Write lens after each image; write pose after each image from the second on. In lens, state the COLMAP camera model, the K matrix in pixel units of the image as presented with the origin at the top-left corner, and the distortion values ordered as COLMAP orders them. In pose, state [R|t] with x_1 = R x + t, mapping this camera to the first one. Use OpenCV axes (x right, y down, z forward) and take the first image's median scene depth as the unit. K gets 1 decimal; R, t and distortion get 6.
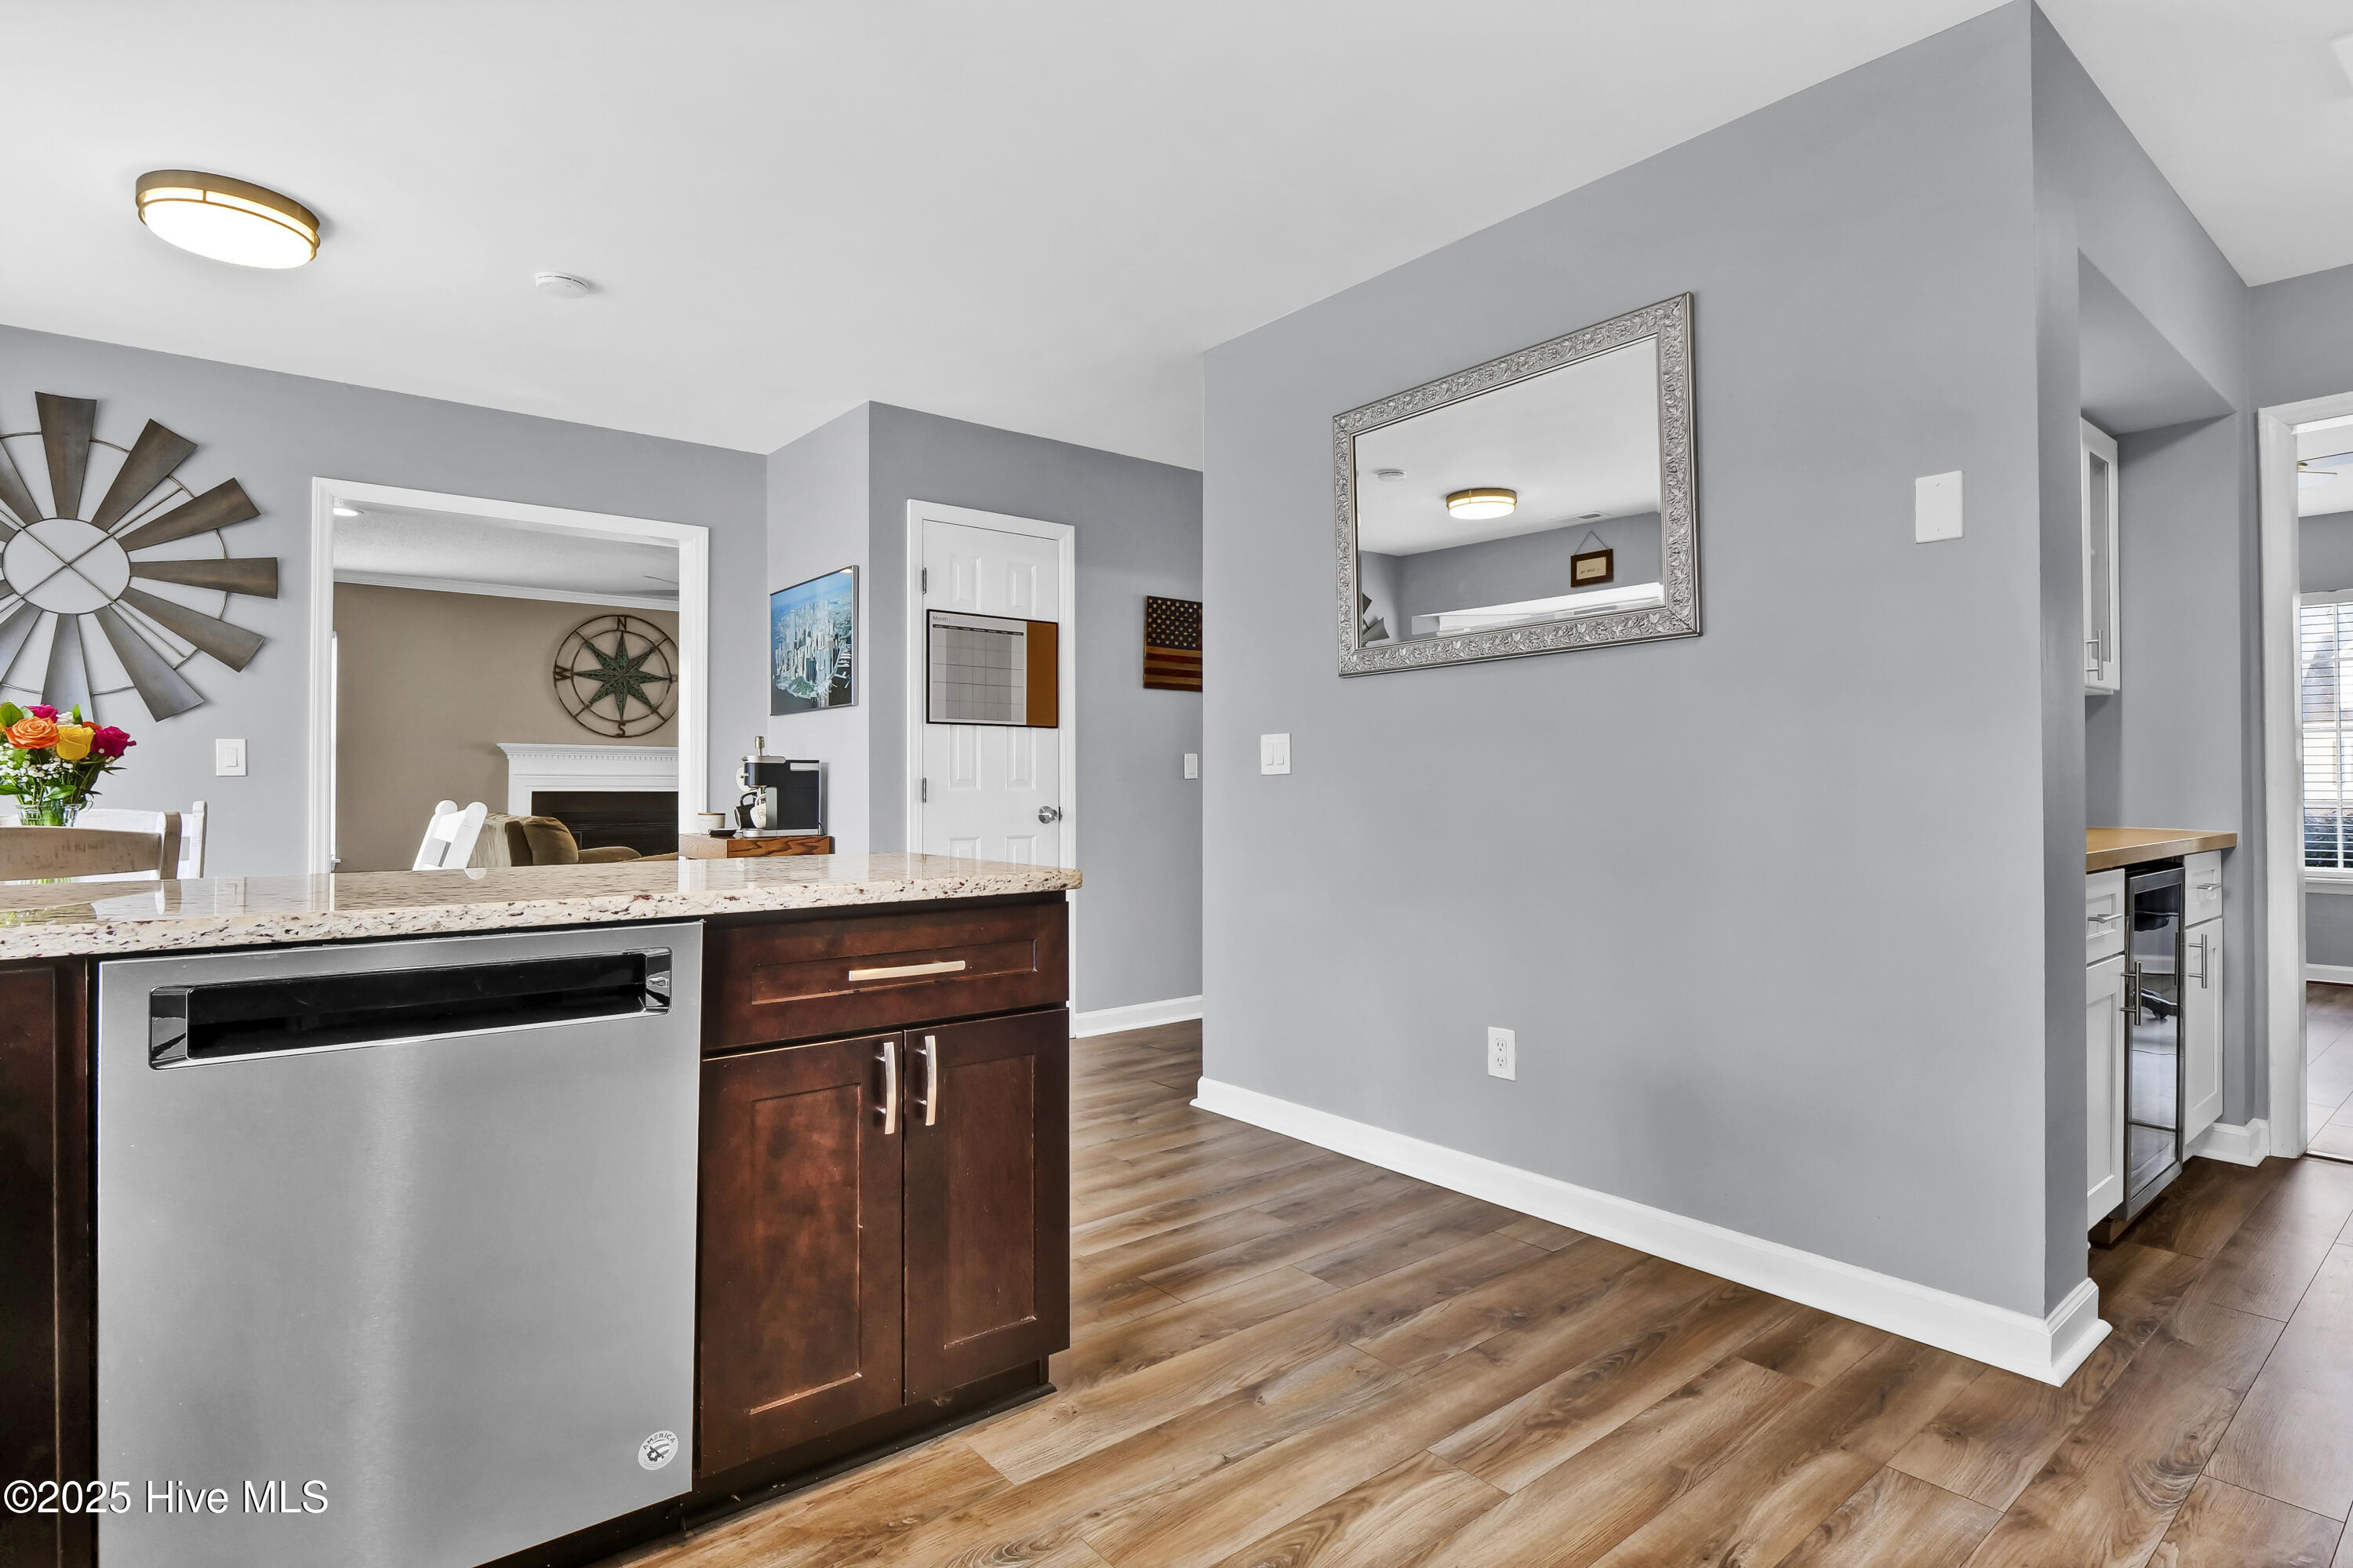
lens RADIAL K [[1149.1, 0, 1195.2], [0, 1149.1, 780.4], [0, 0, 1]] dist [-0.005259, 0.000010]
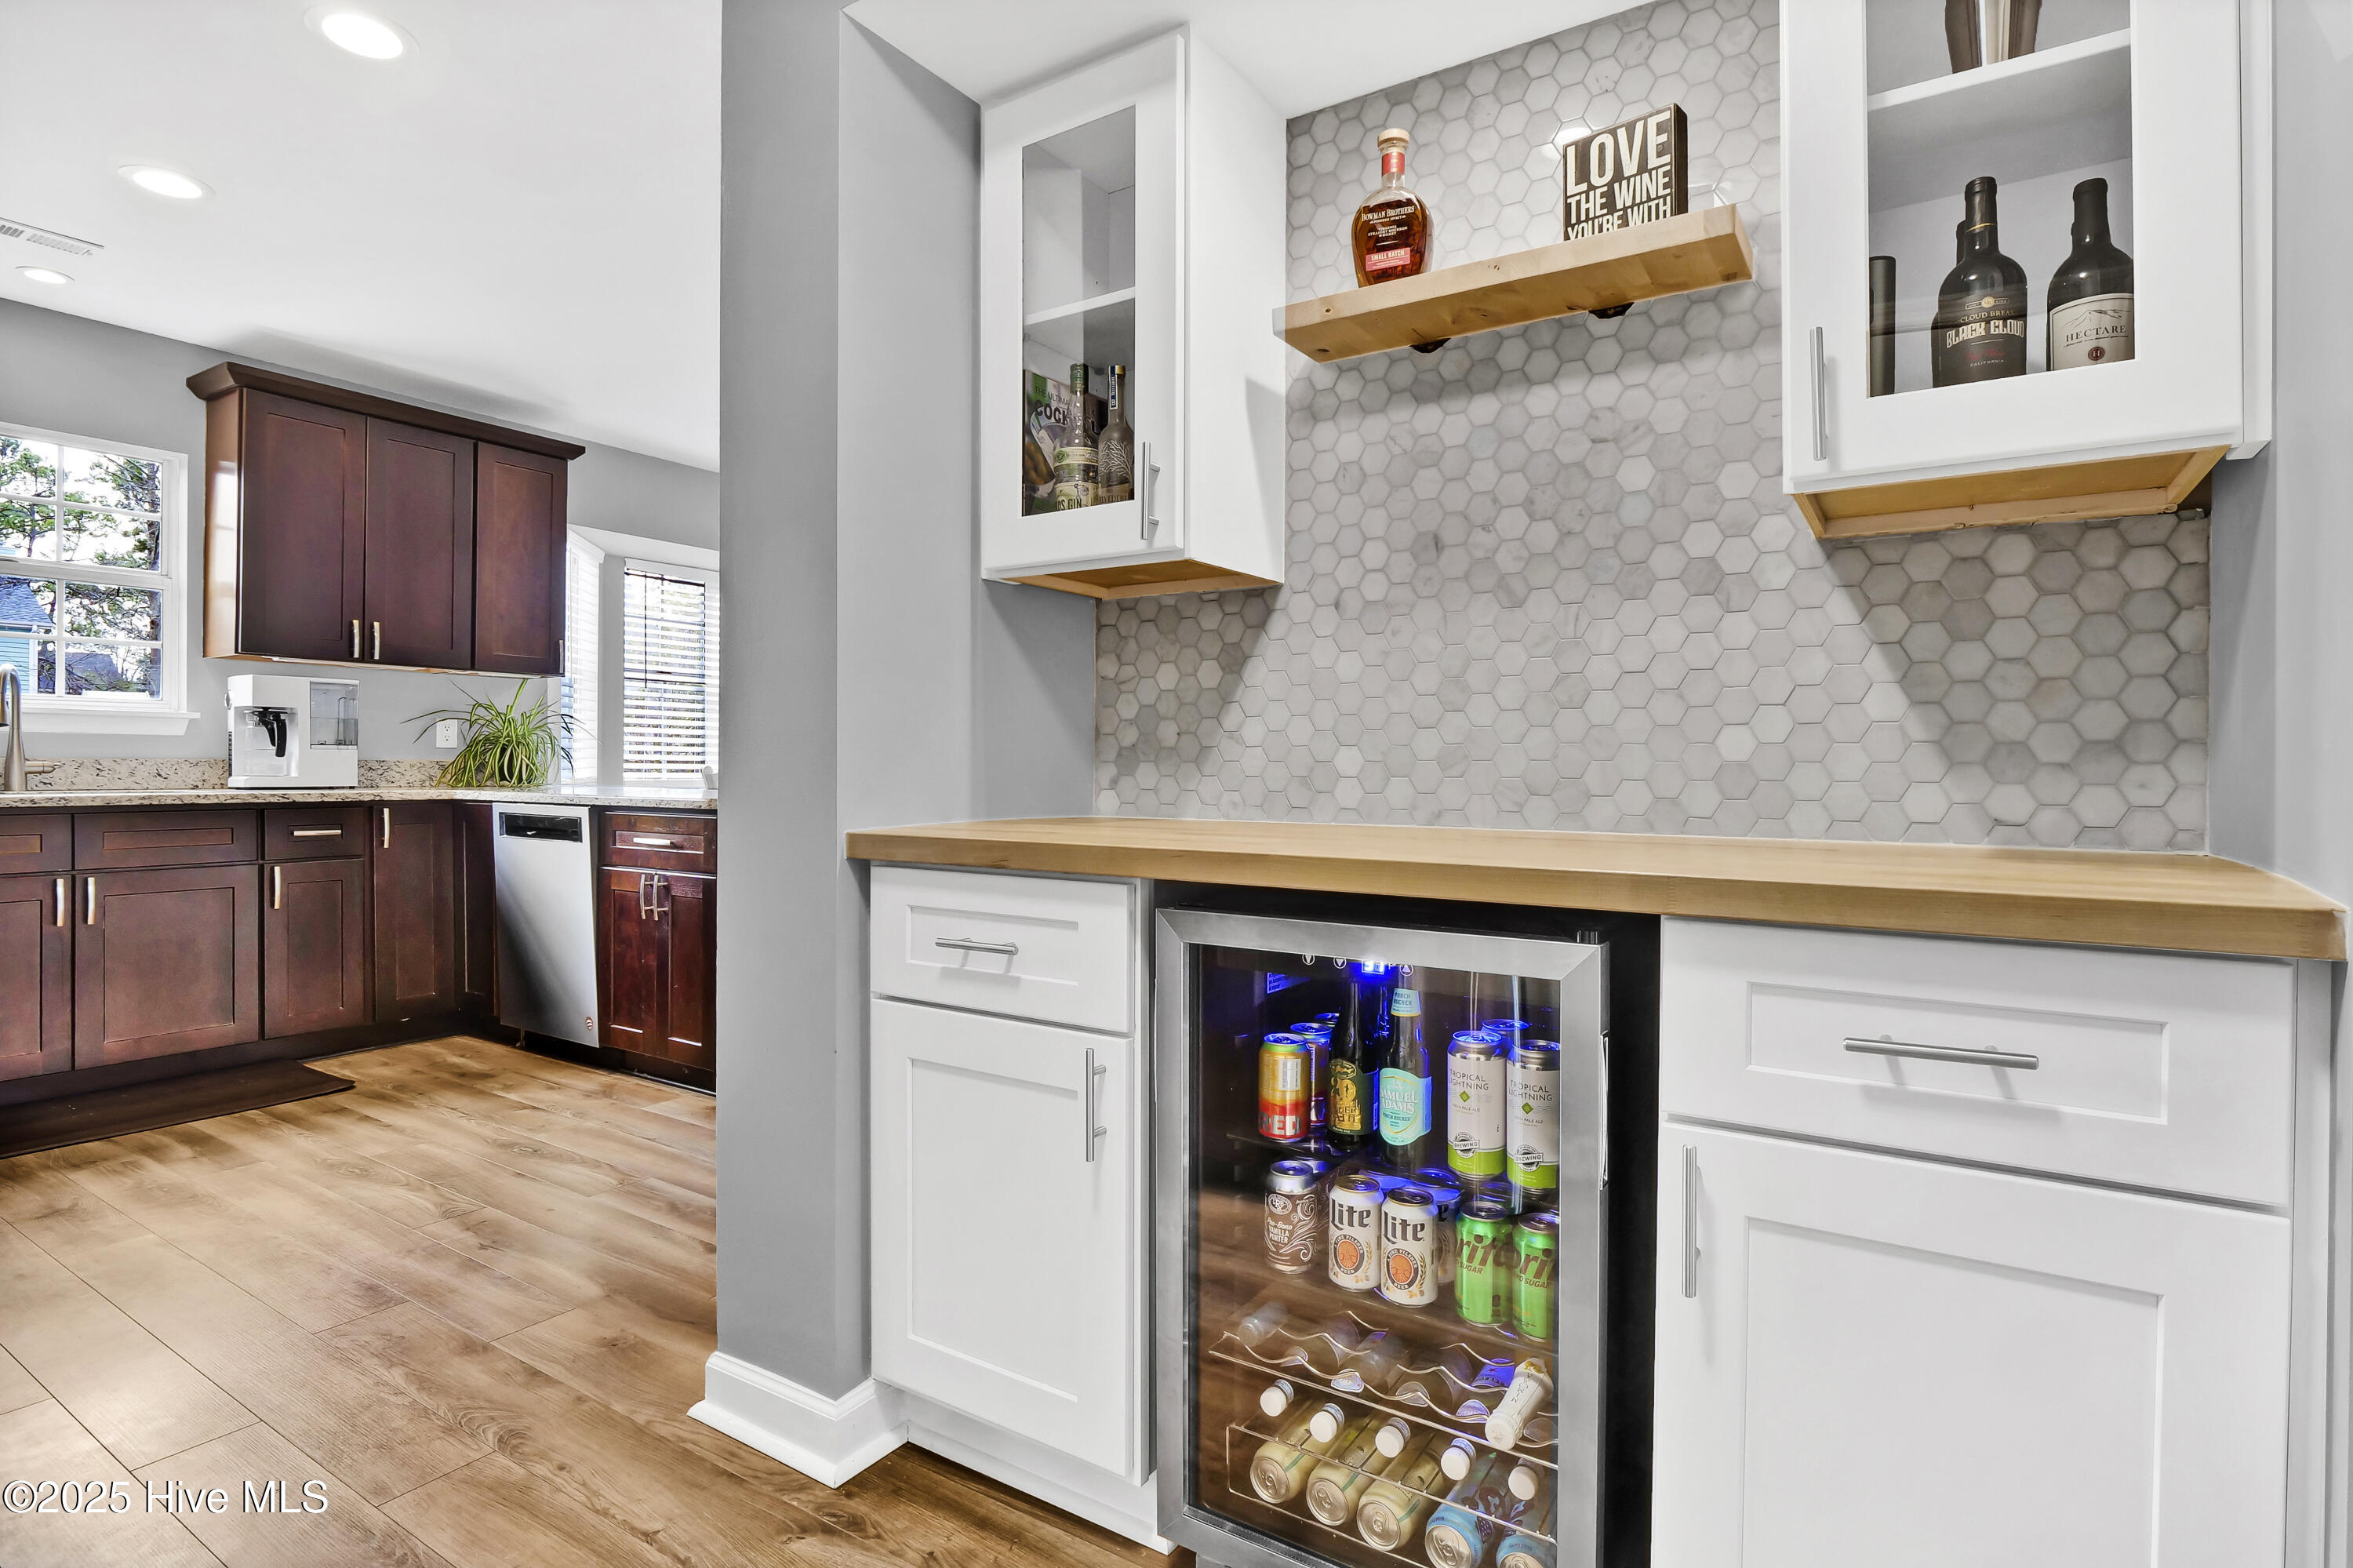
lens RADIAL K [[1172.4, 0, 1190.8], [0, 1172.4, 774.6], [0, 0, 1]] dist [-0.006343, -0.004908]
pose [[0.308069, 0.003934, -0.951356, 1.964143], [0.007434, 0.999951, 0.006542, 0.043786], [0.951335, -0.009088, 0.308025, 1.250310]]
